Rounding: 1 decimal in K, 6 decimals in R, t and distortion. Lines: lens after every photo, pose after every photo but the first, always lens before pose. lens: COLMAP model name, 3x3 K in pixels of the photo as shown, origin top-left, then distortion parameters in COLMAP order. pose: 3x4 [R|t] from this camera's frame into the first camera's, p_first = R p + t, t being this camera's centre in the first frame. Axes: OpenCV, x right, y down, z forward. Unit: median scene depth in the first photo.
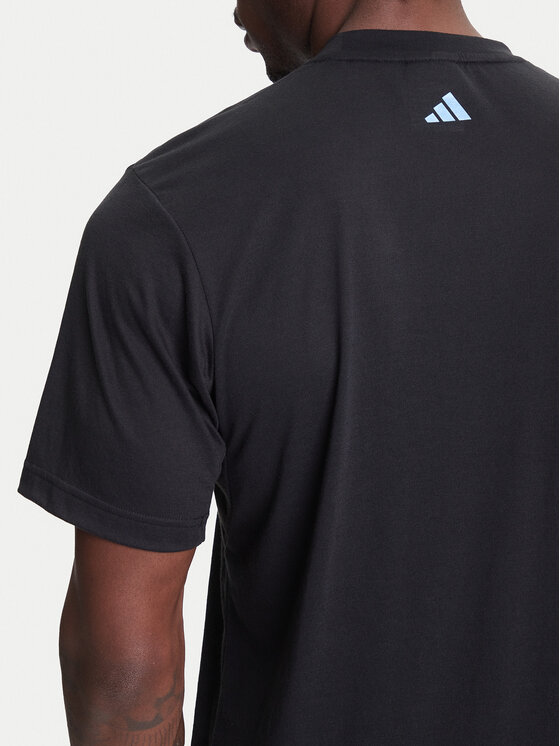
lens RADIAL K [[1608.4, 0, 280.0], [0, 1608.4, 373.0], [0, 0, 1]] dist [0.084404, 0.291848]
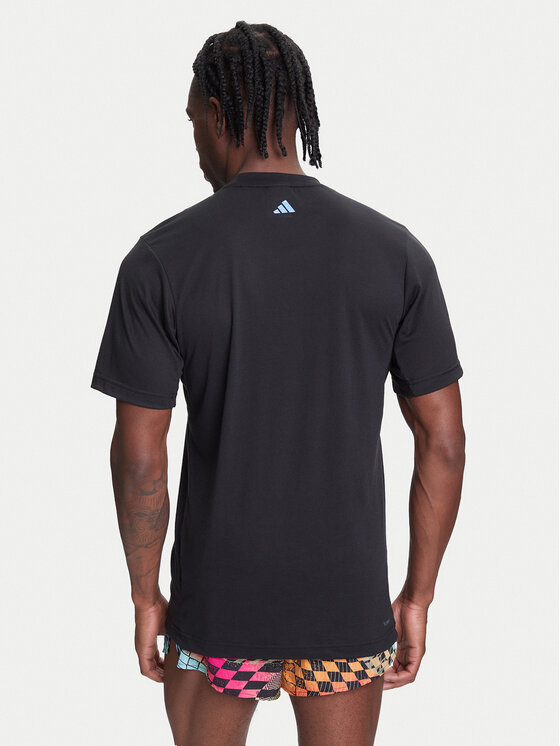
lens RADIAL K [[1608.4, 0, 280.0], [0, 1608.4, 373.0], [0, 0, 1]] dist [0.084404, 0.291848]
pose [[0.996999, -0.012496, -0.076394, 0.265599], [0.006195, 0.996599, -0.082168, 0.243340], [0.077161, 0.081448, 0.993686, -1.170730]]
